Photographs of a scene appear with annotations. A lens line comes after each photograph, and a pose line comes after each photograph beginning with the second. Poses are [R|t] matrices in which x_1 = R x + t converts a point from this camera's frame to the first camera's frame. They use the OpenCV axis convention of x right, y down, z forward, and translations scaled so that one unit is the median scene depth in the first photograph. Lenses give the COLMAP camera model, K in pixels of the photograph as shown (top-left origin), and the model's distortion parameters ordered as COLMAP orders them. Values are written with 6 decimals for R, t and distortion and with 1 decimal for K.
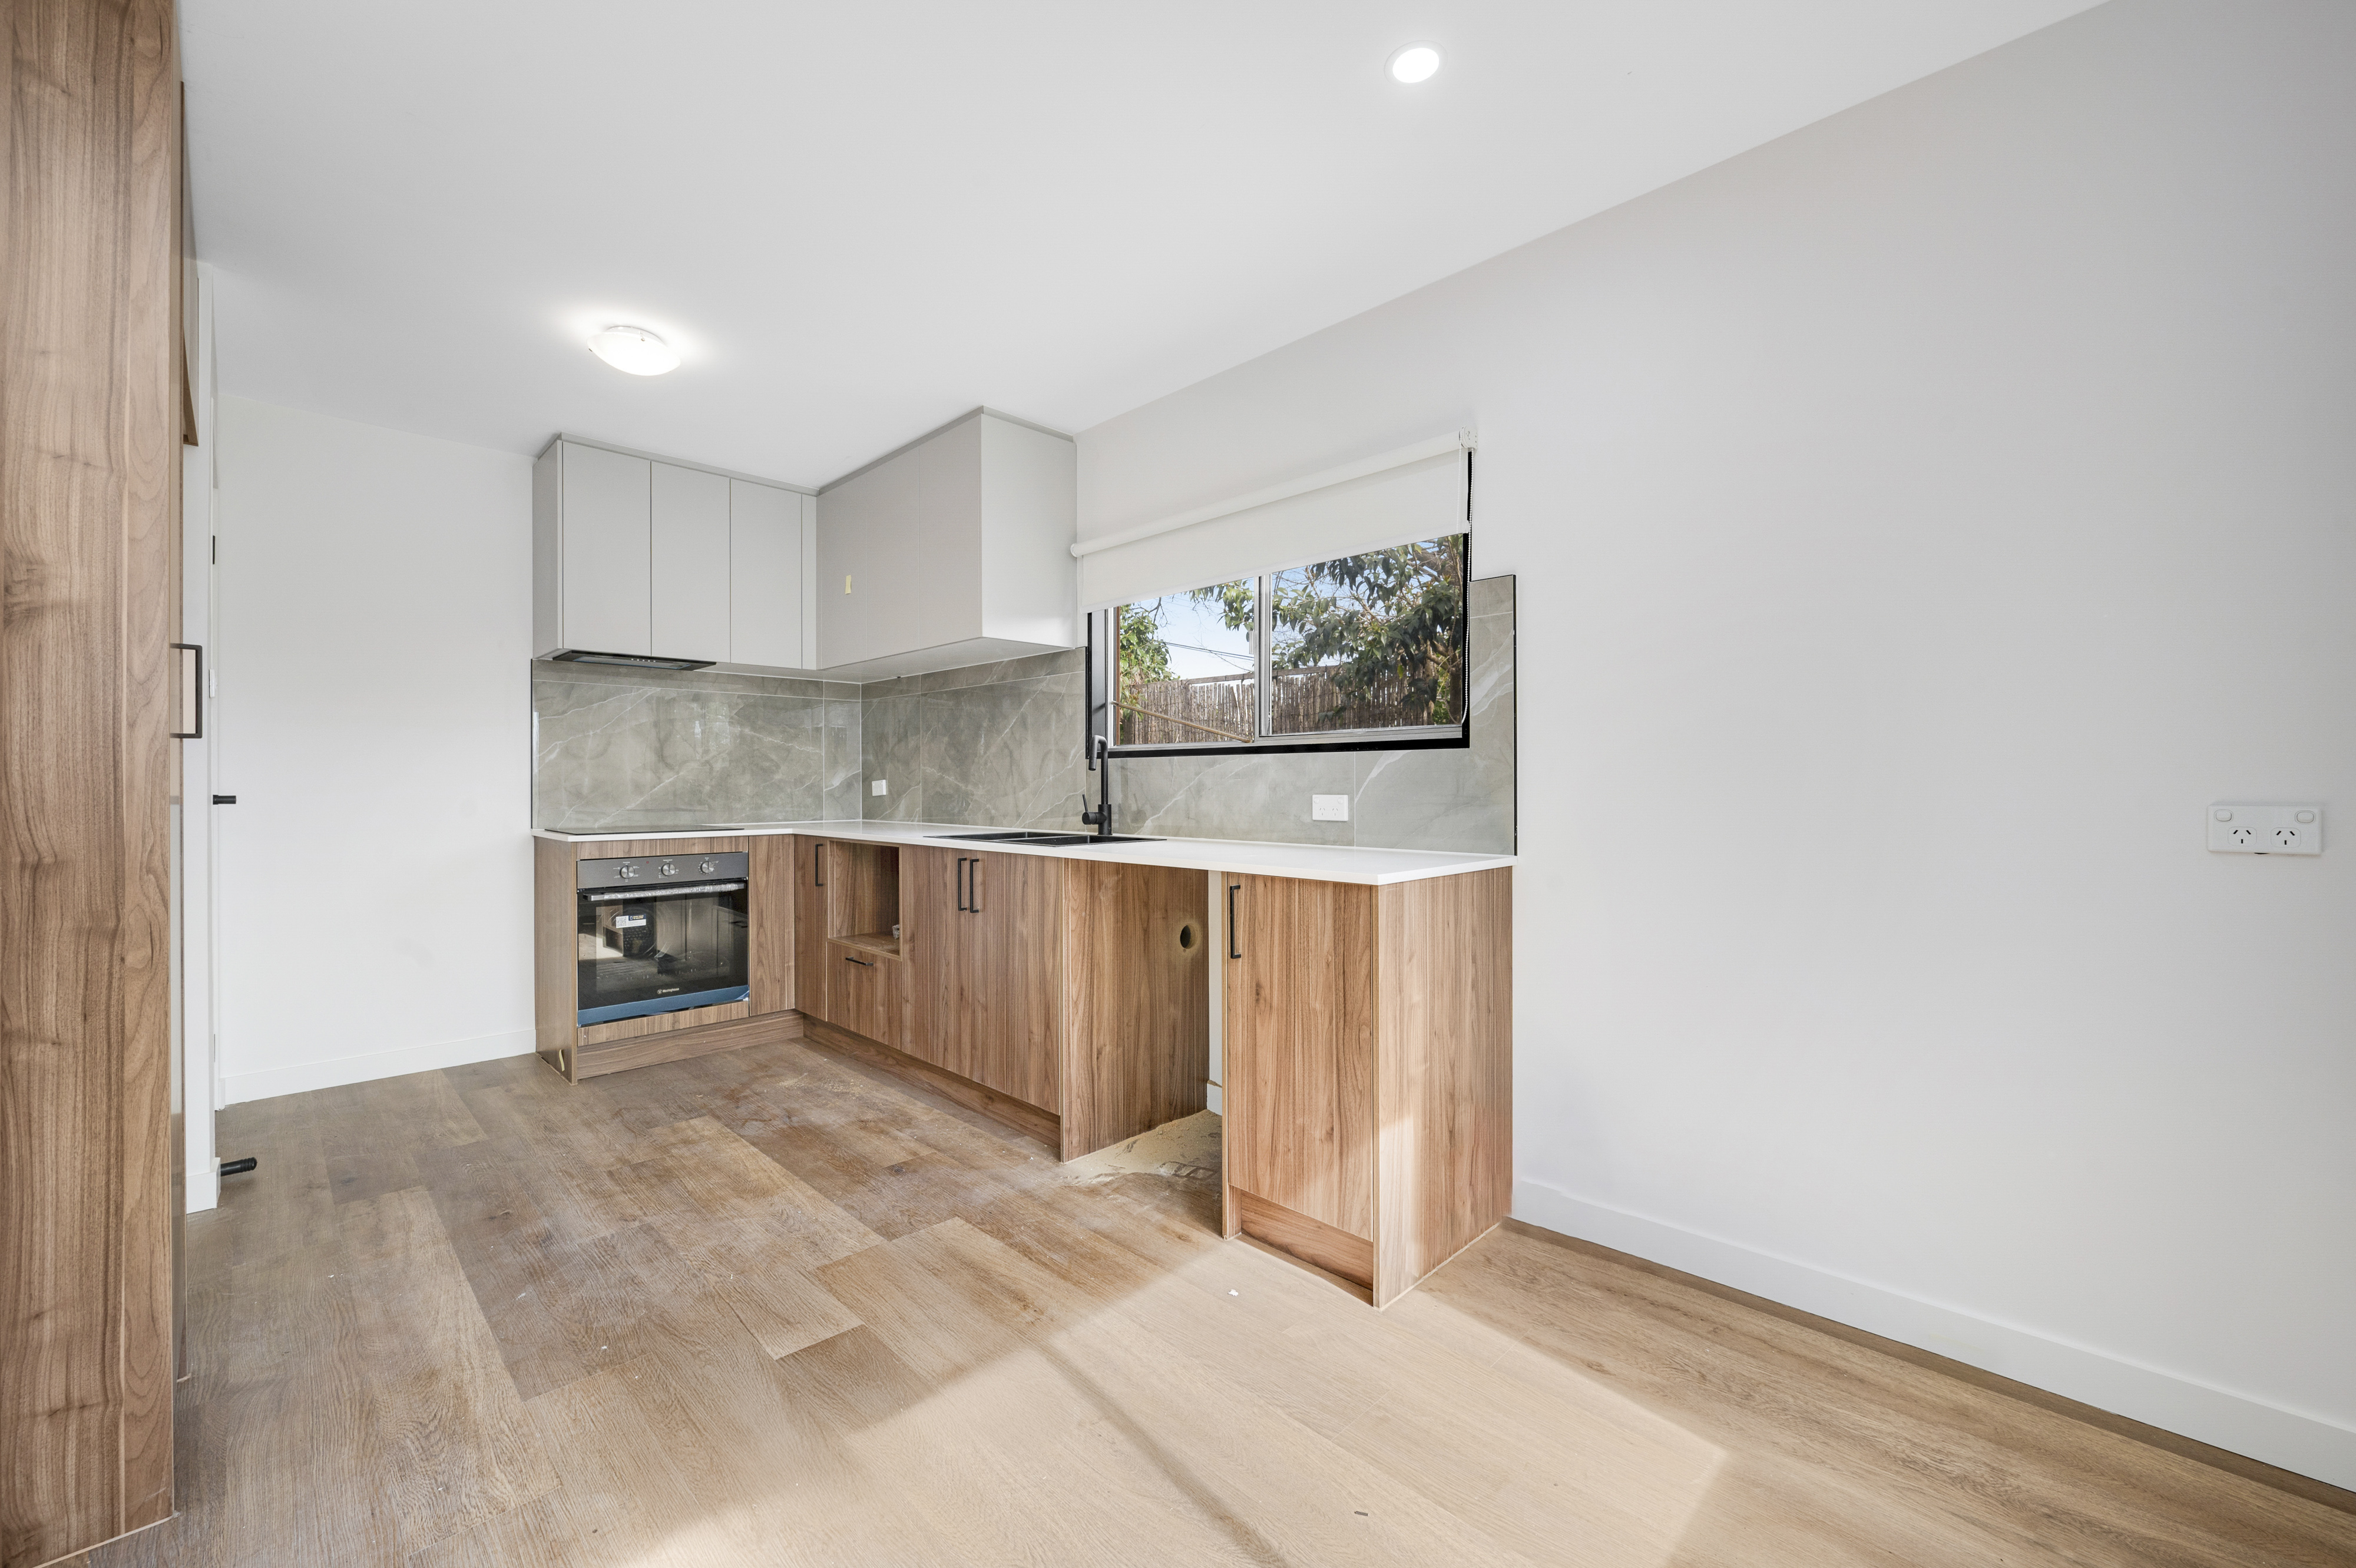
lens RADIAL K [[929.3, 0, 1174.7], [0, 929.3, 786.8], [0, 0, 1]] dist [-0.003078, 0.000169]
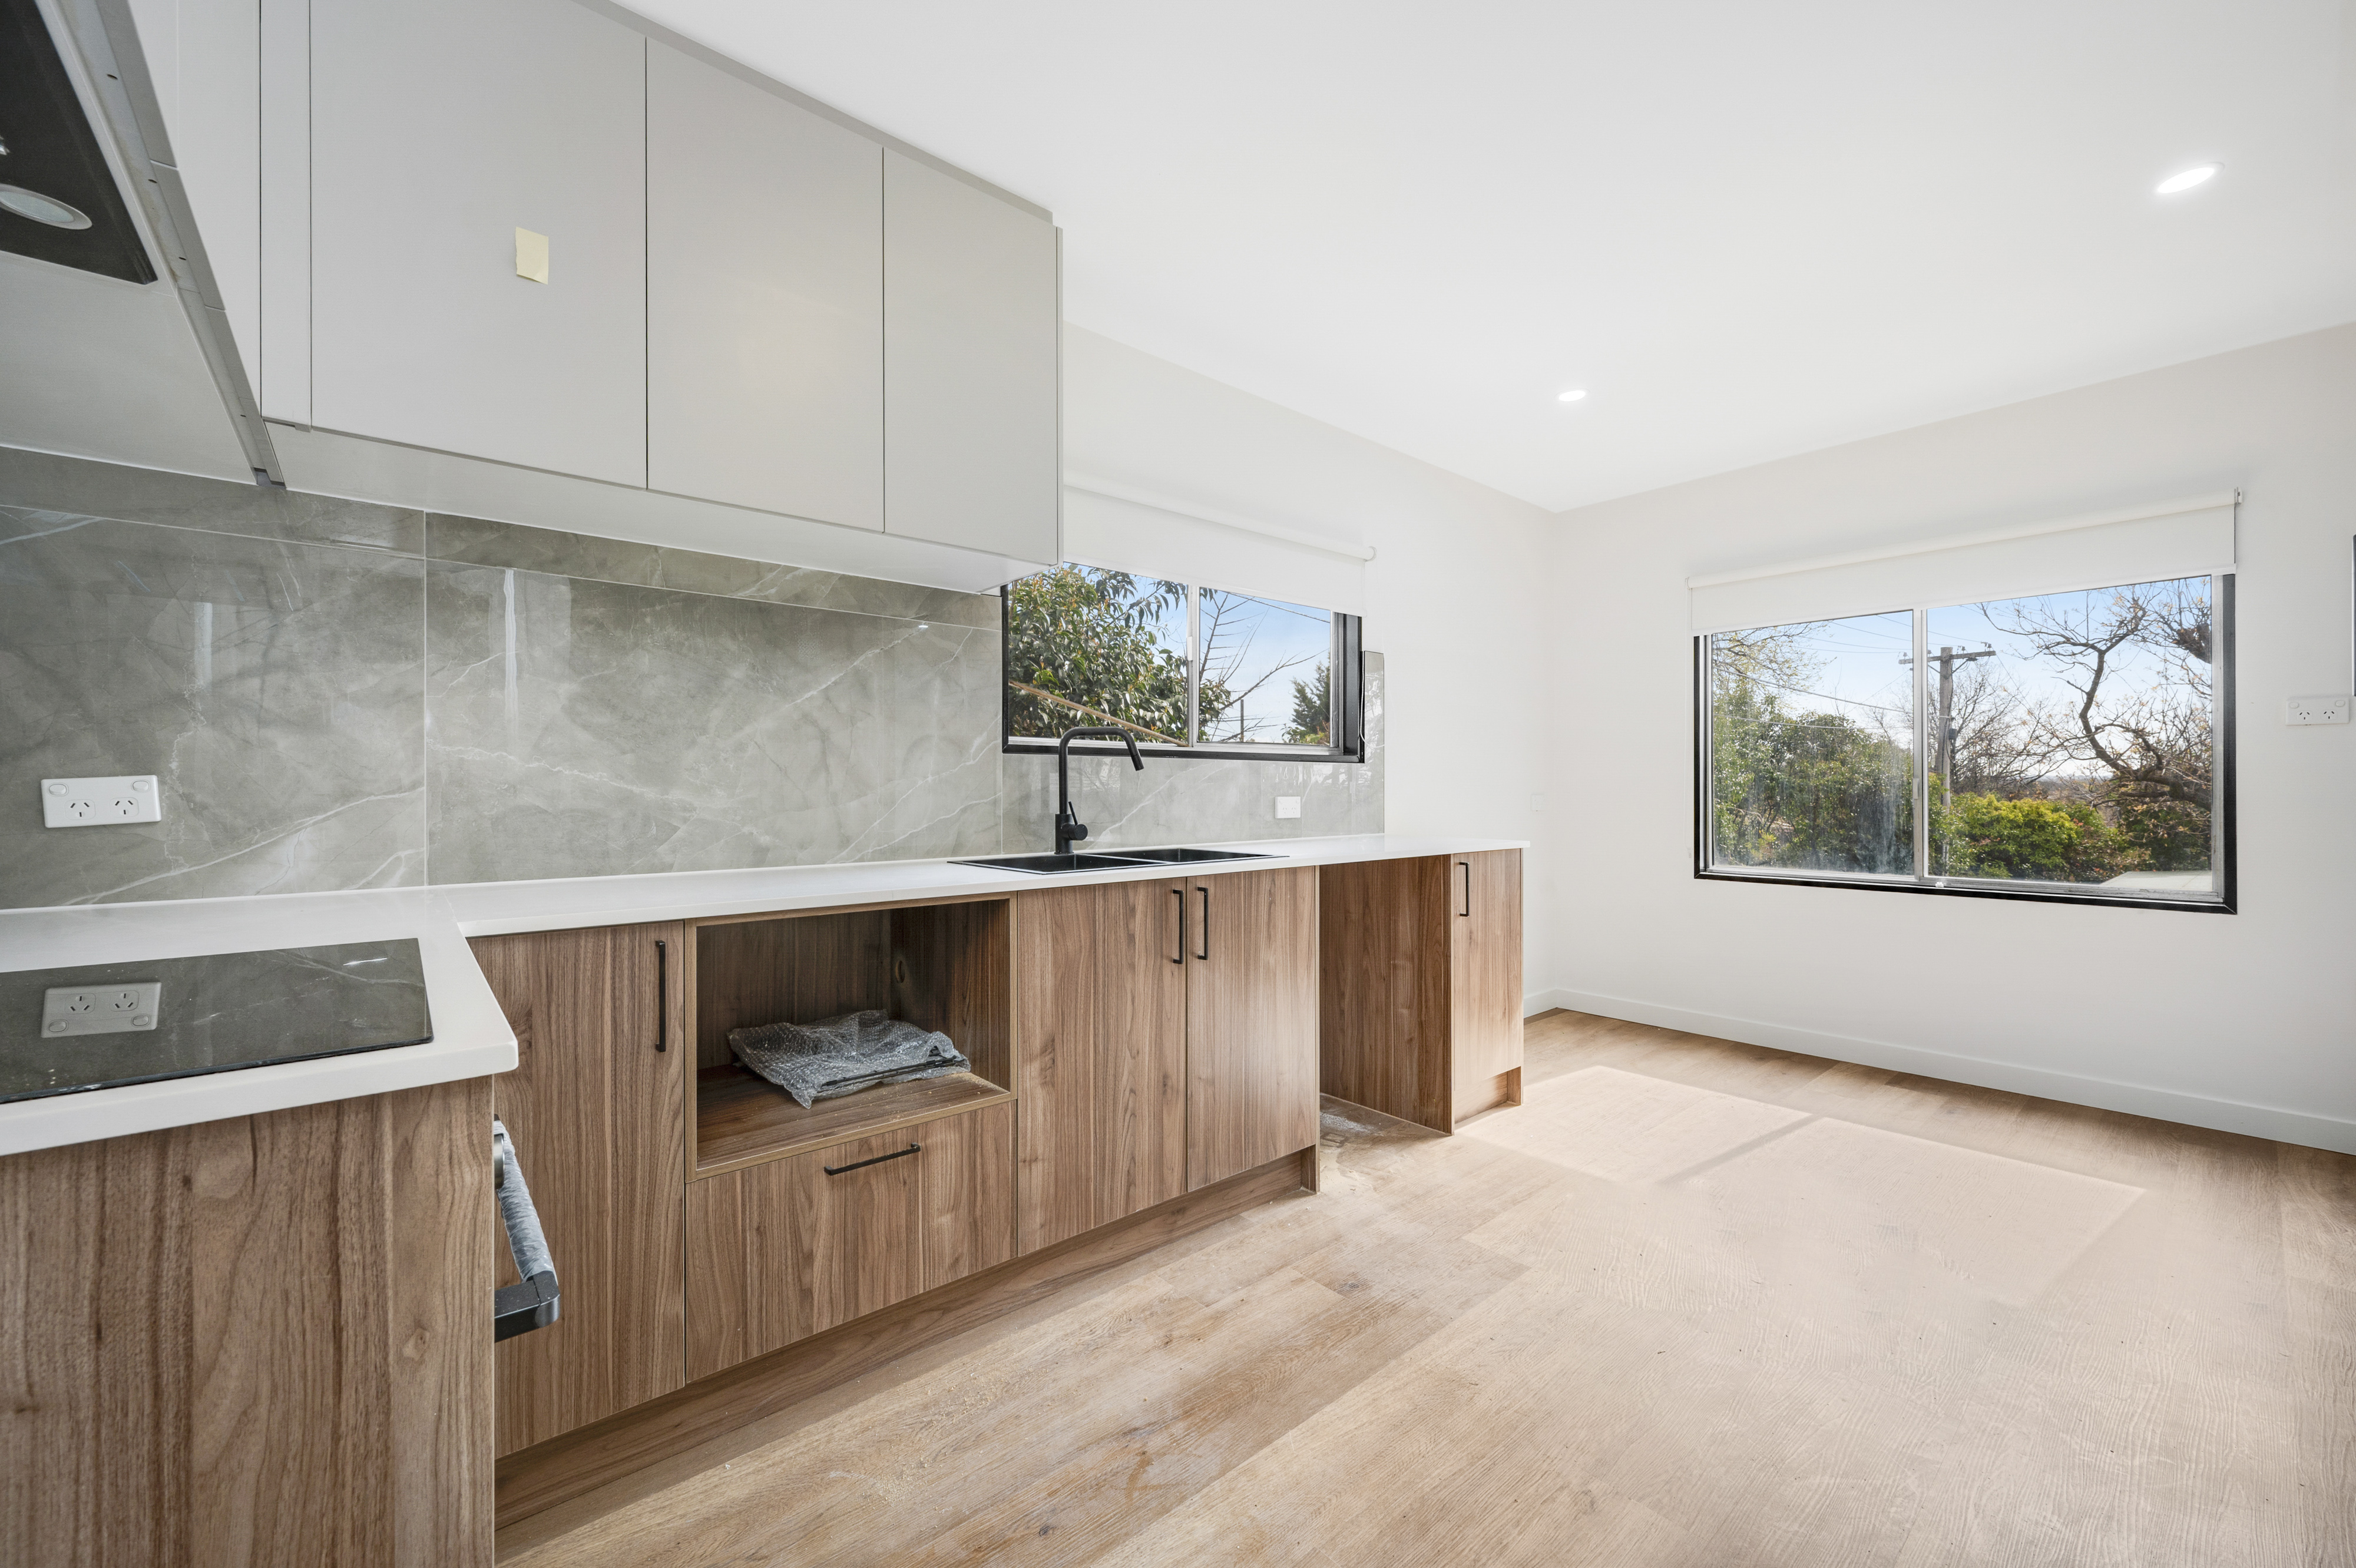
lens RADIAL K [[929.3, 0, 1184.5], [0, 929.3, 796.3], [0, 0, 1]] dist [-0.003078, 0.000169]
pose [[0.071295, -0.003381, 0.997450, -1.021663], [0.008822, 0.999957, 0.002759, 0.003461], [-0.997416, 0.008603, 0.071322, 1.028038]]
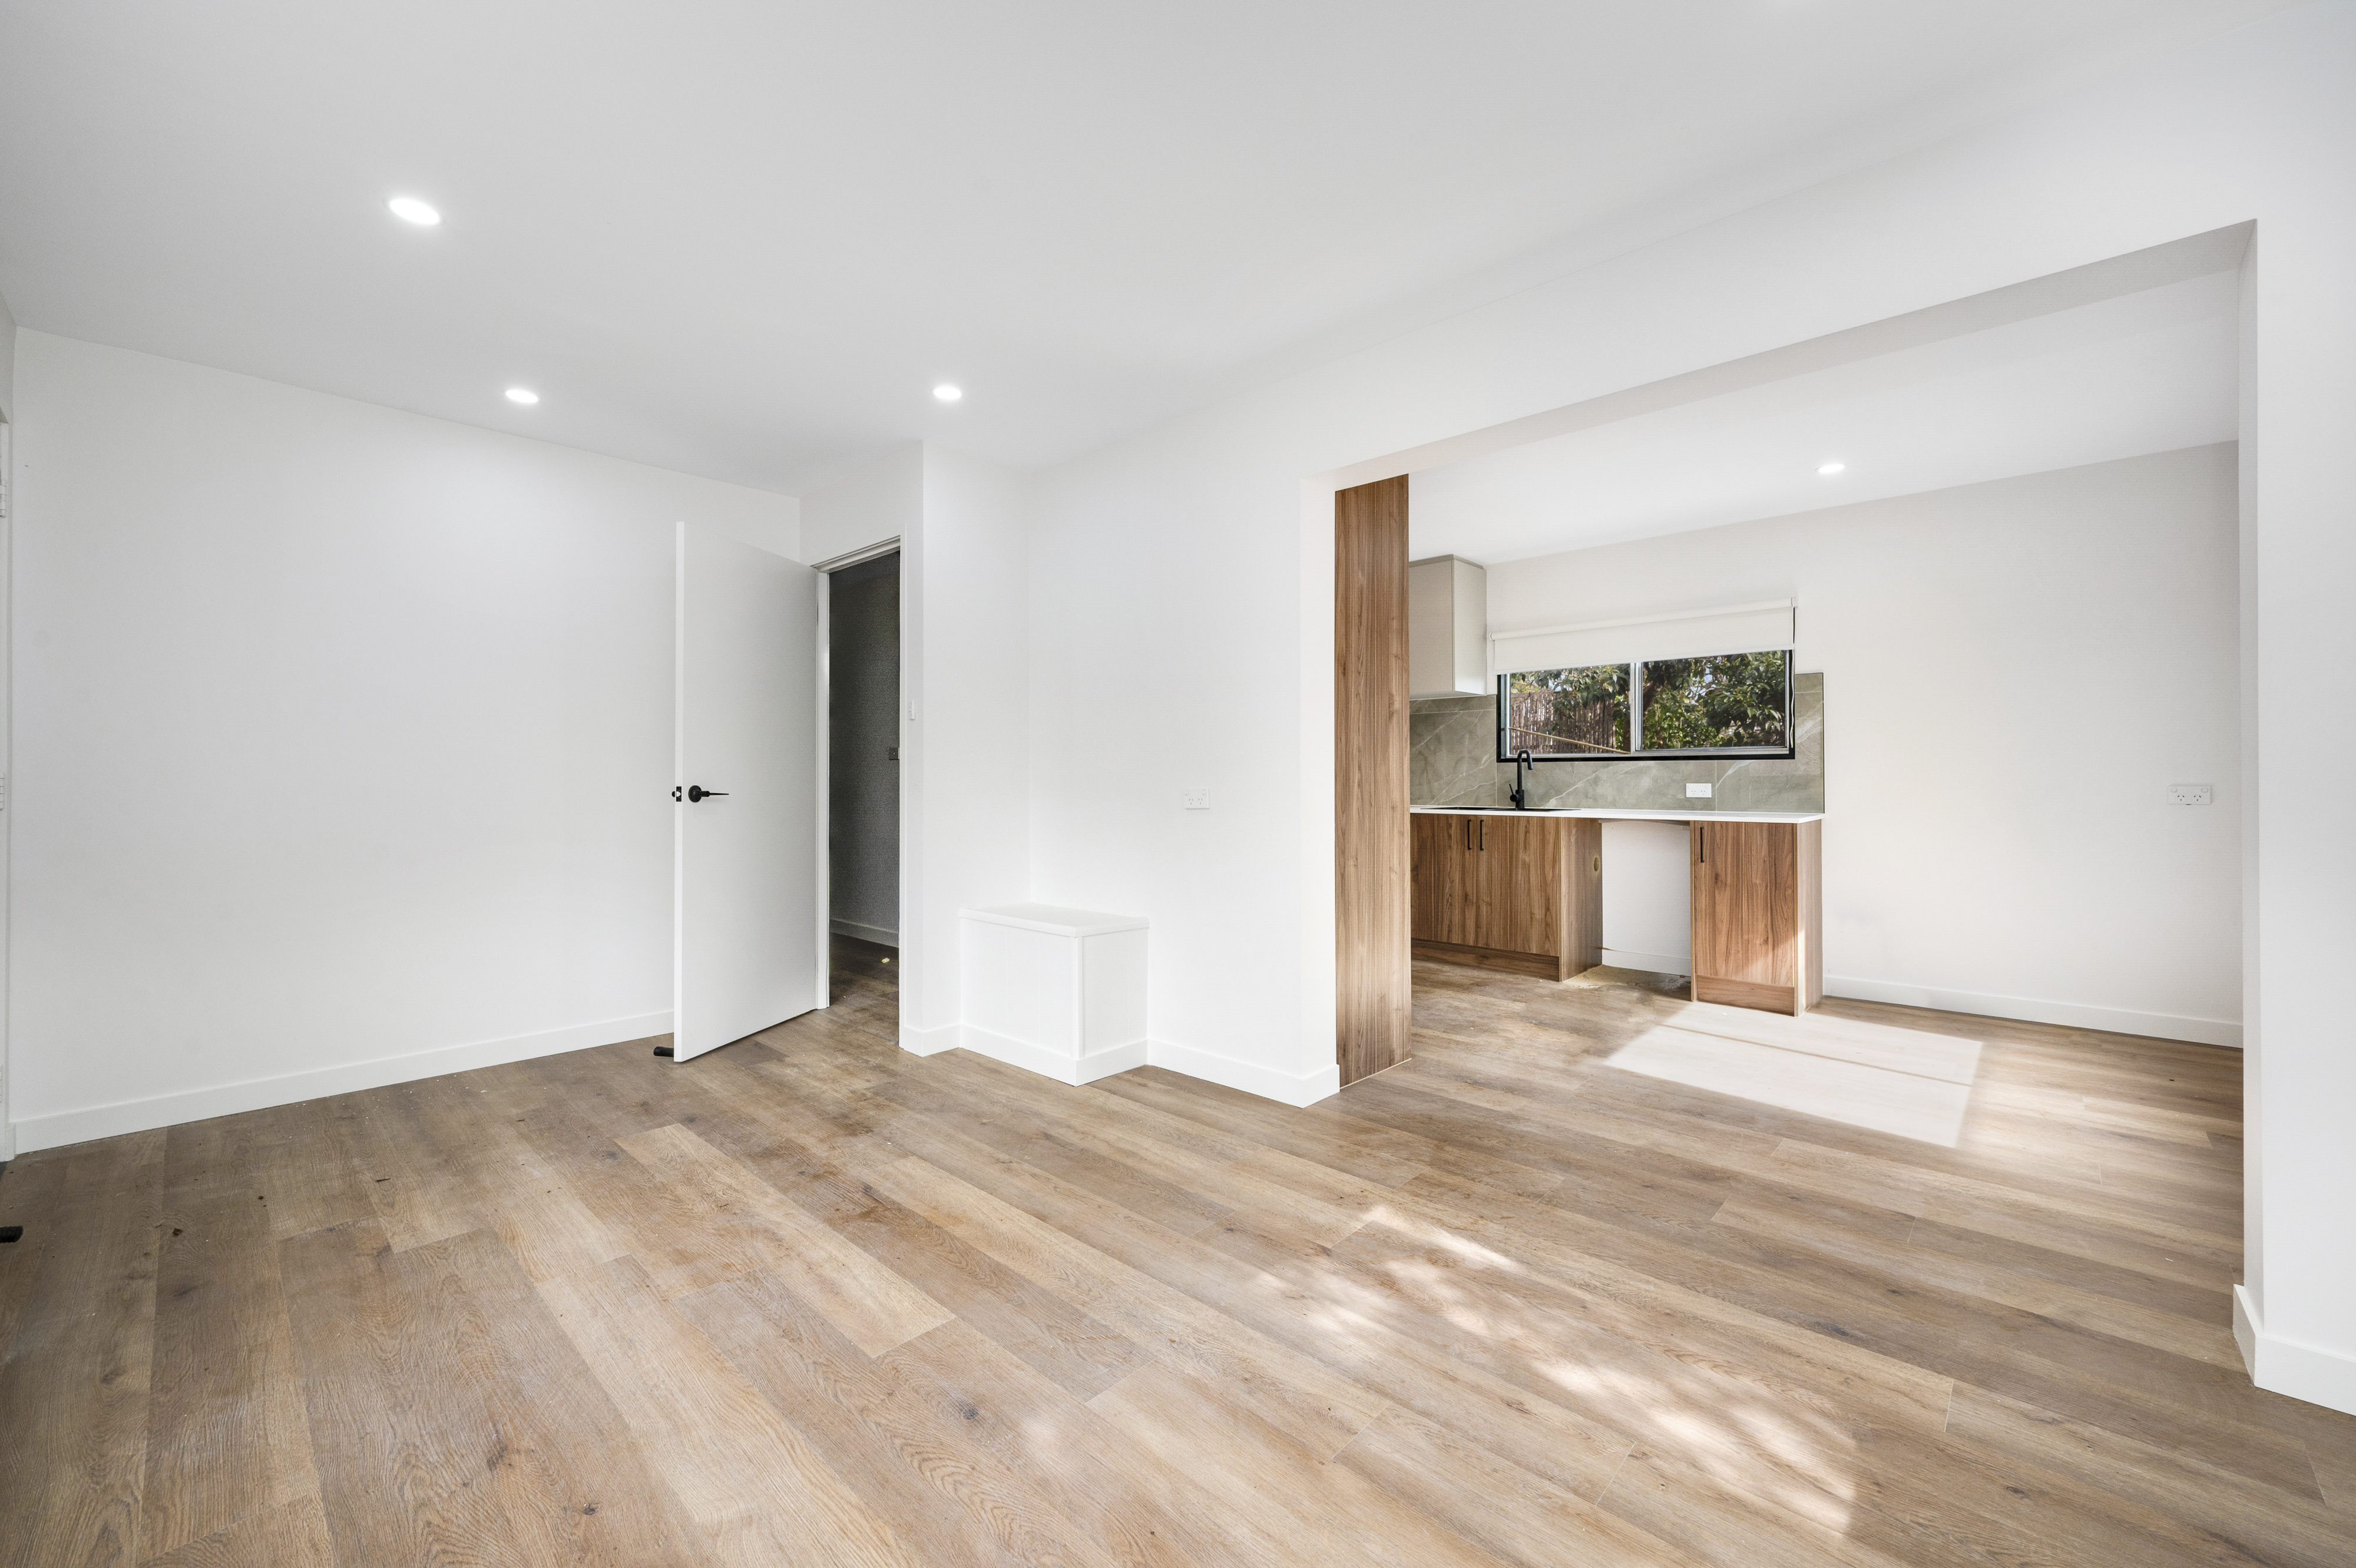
lens RADIAL K [[929.3, 0, 1155.9], [0, 929.3, 774.0], [0, 0, 1]] dist [-0.003078, 0.000169]
pose [[0.999766, 0.000840, 0.021599, -0.936410], [-0.000684, 0.999974, -0.007229, 0.003672], [-0.021604, 0.007212, 0.999741, -0.809884]]
